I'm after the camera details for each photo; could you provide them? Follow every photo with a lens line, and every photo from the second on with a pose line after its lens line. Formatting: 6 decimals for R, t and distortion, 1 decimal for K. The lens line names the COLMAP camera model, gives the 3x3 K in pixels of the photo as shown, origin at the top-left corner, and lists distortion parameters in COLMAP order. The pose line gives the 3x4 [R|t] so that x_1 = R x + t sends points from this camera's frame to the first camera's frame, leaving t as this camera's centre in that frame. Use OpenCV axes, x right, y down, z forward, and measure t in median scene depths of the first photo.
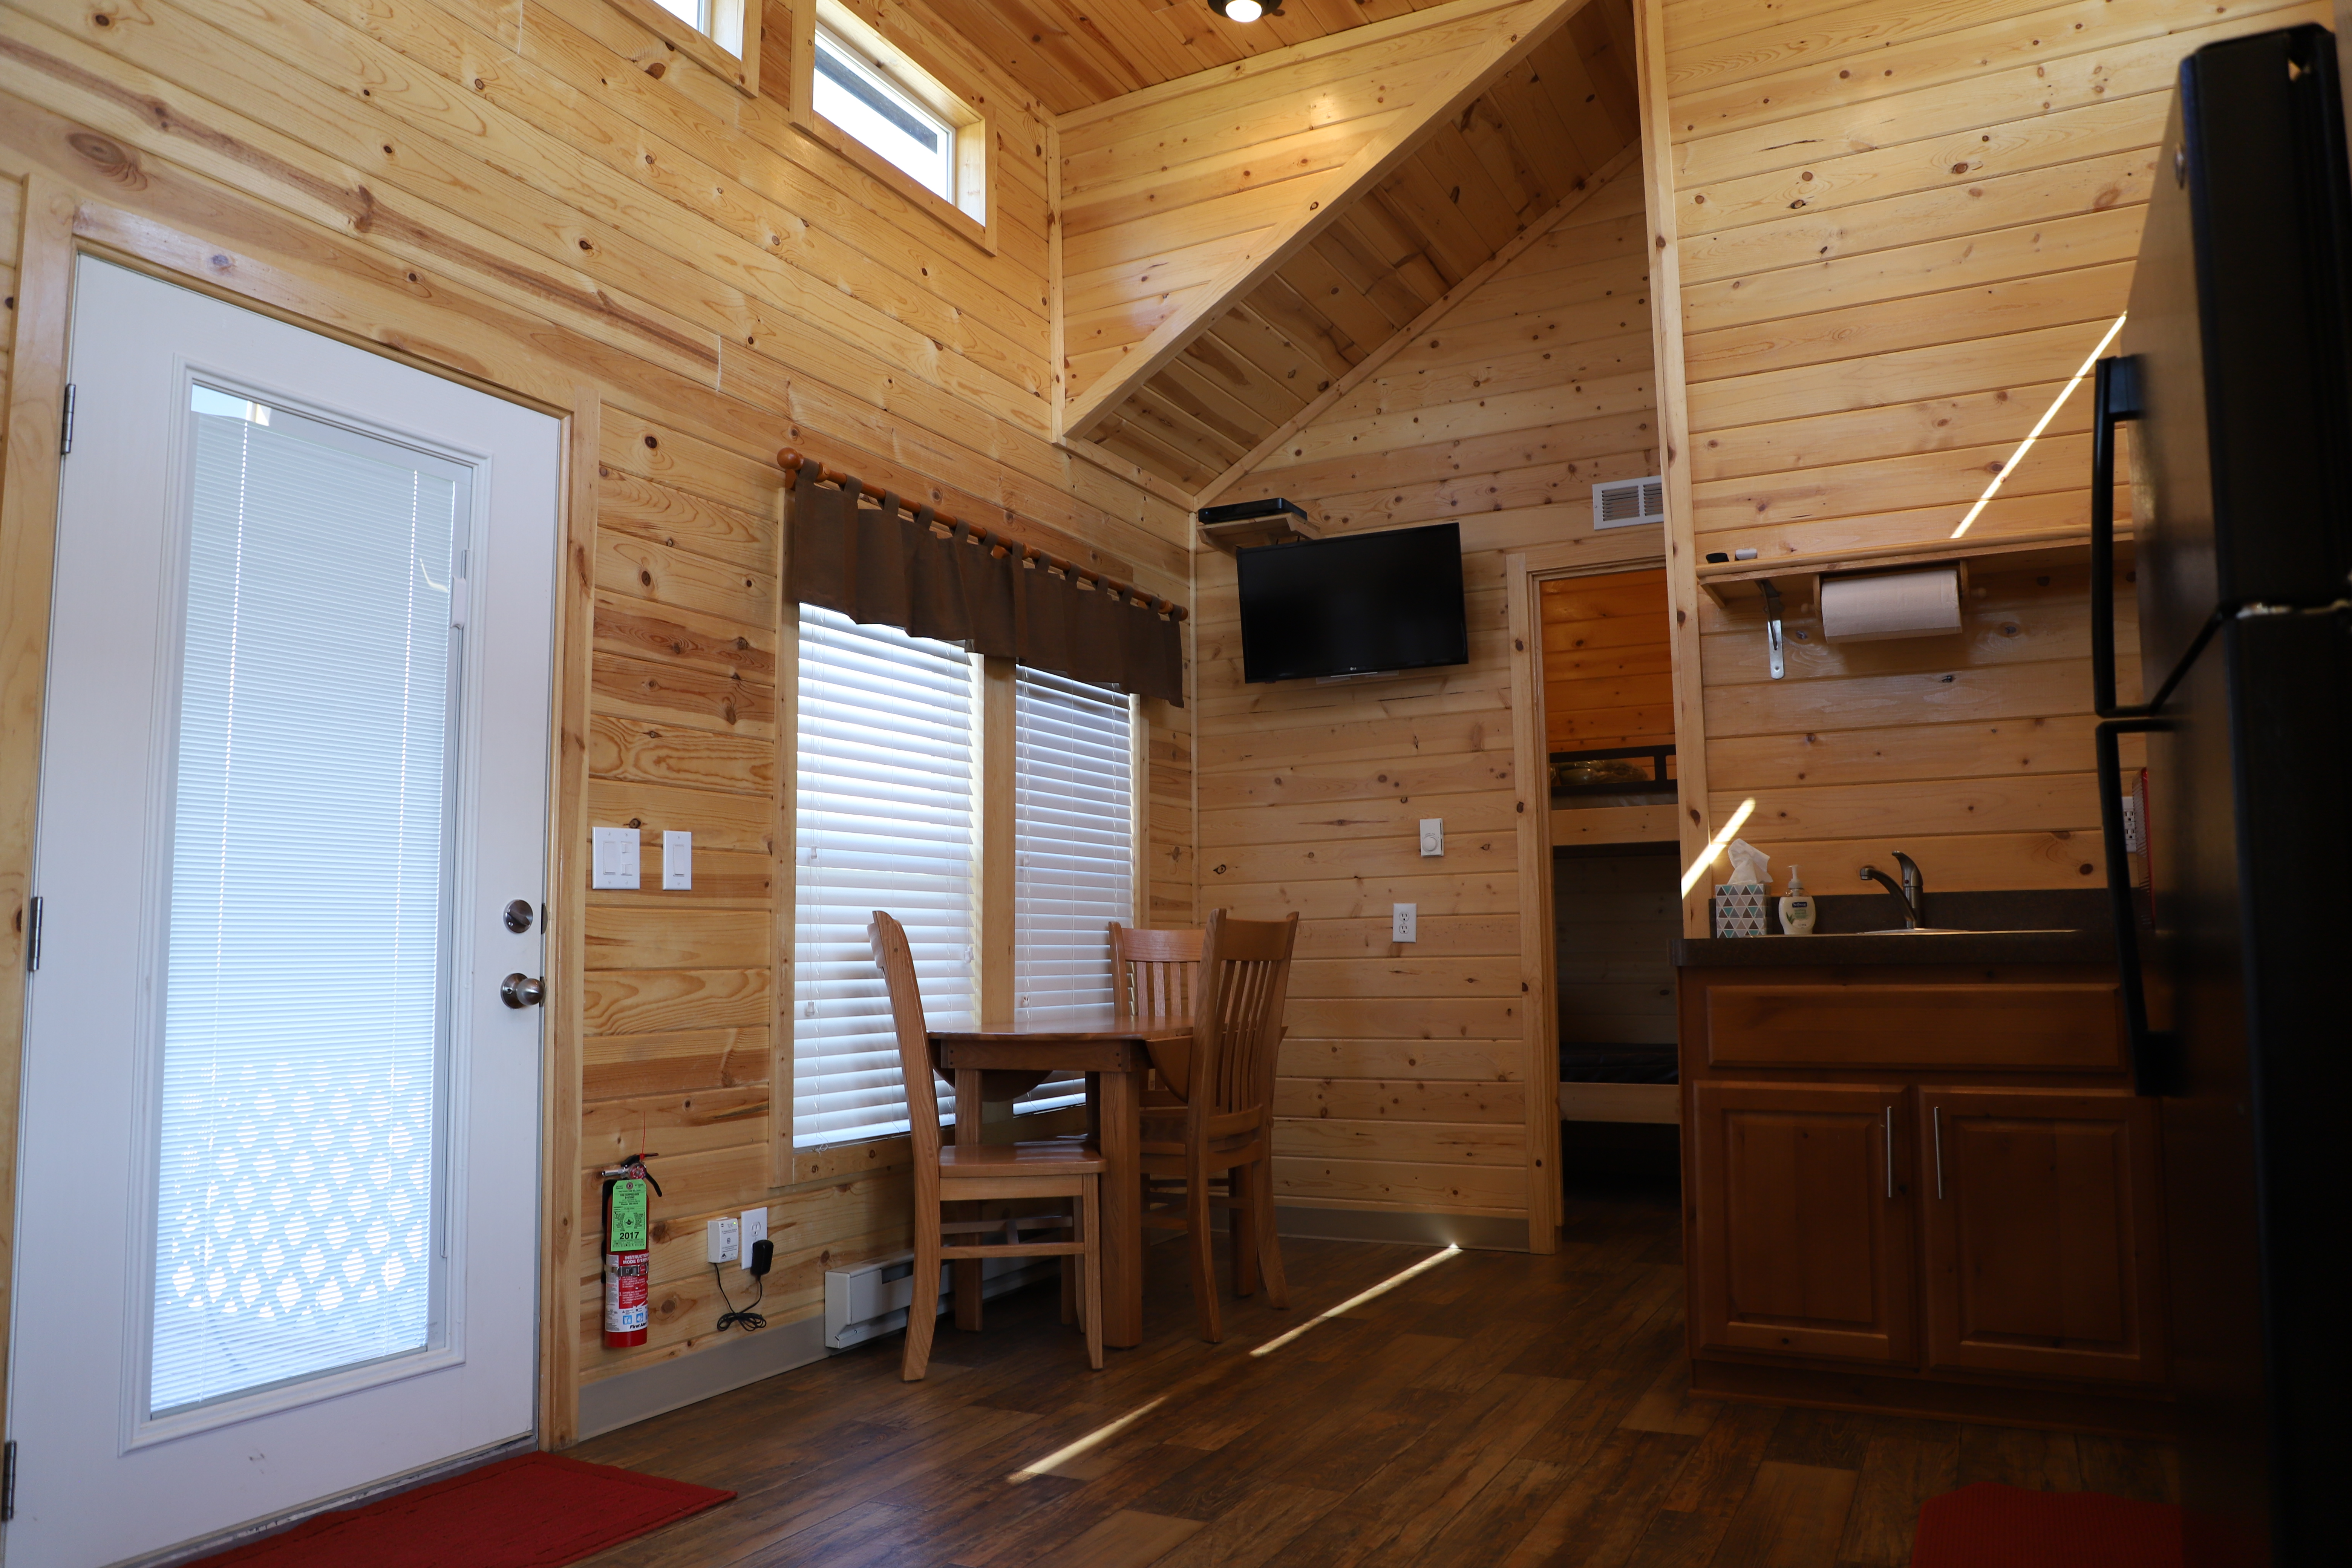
lens RADIAL K [[1612.2, 0, 1175.5], [0, 1612.2, 782.2], [0, 0, 1]] dist [-0.051020, 0.014313]
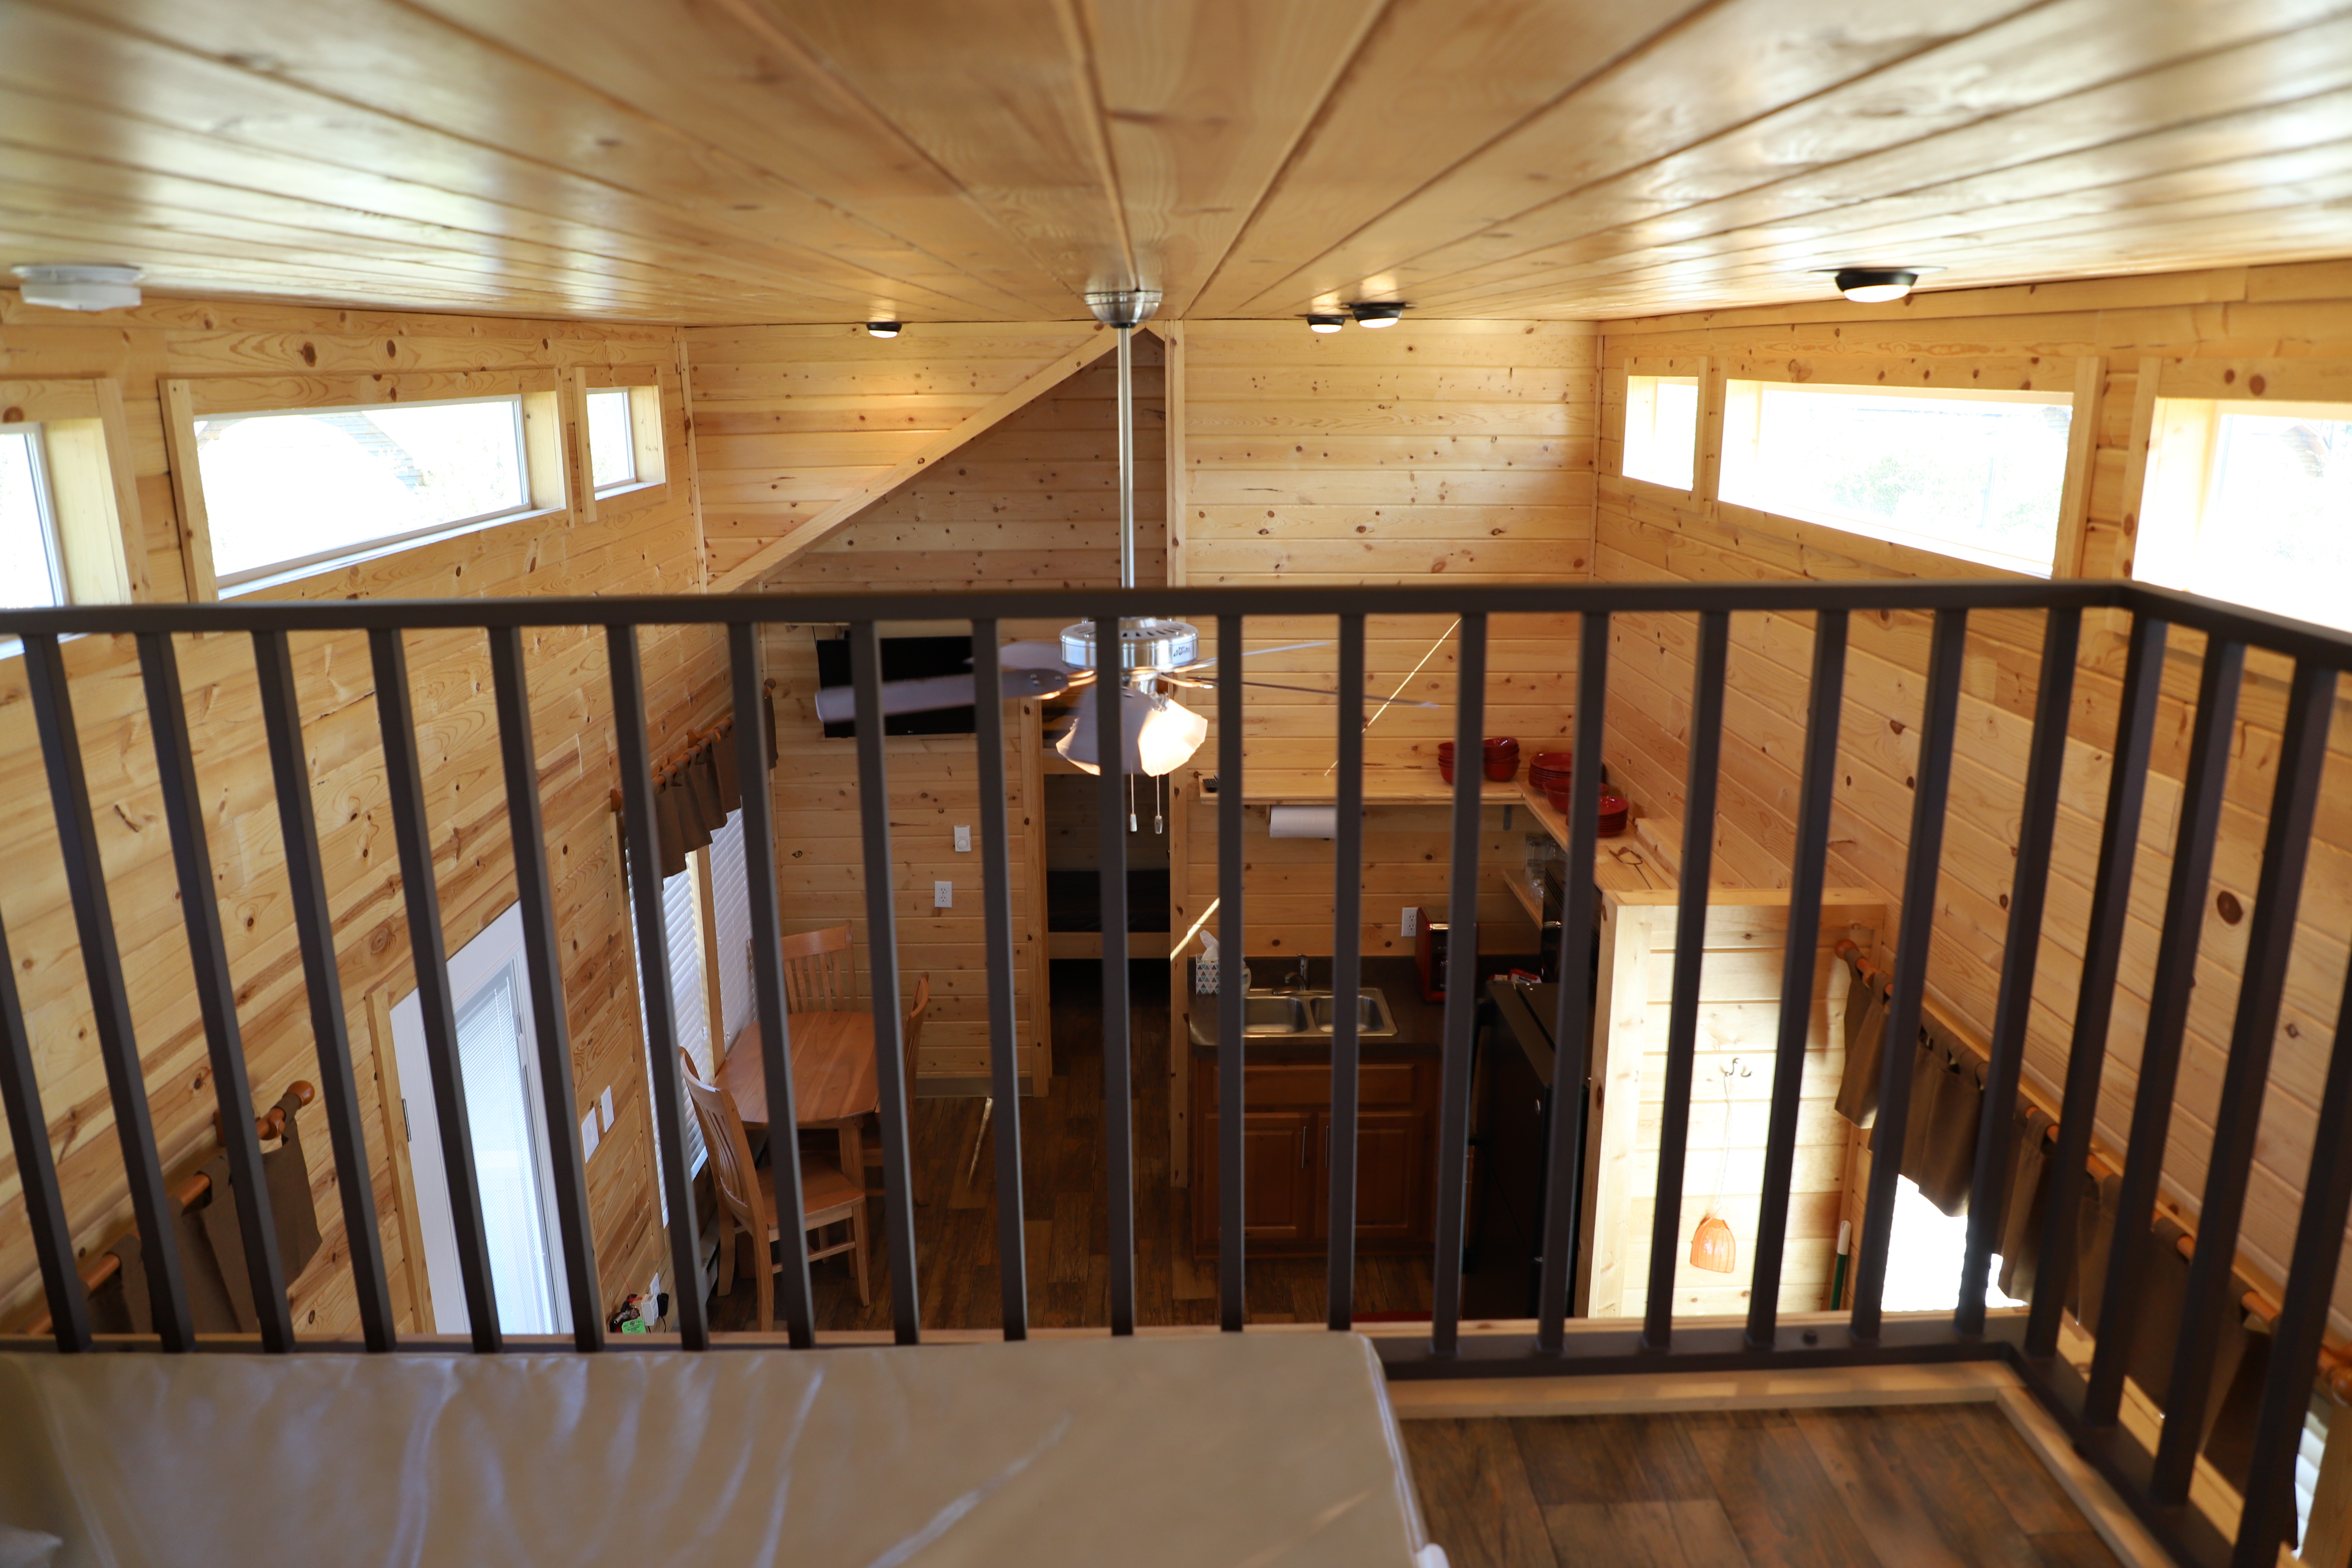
lens RADIAL K [[1612.2, 0, 1175.8], [0, 1612.2, 785.0], [0, 0, 1]] dist [-0.051020, 0.014313]
pose [[0.878424, -0.115662, 0.463673, -0.344978], [-0.057186, 0.937855, 0.342284, -0.531227], [-0.474448, -0.327186, 0.817220, -0.244742]]
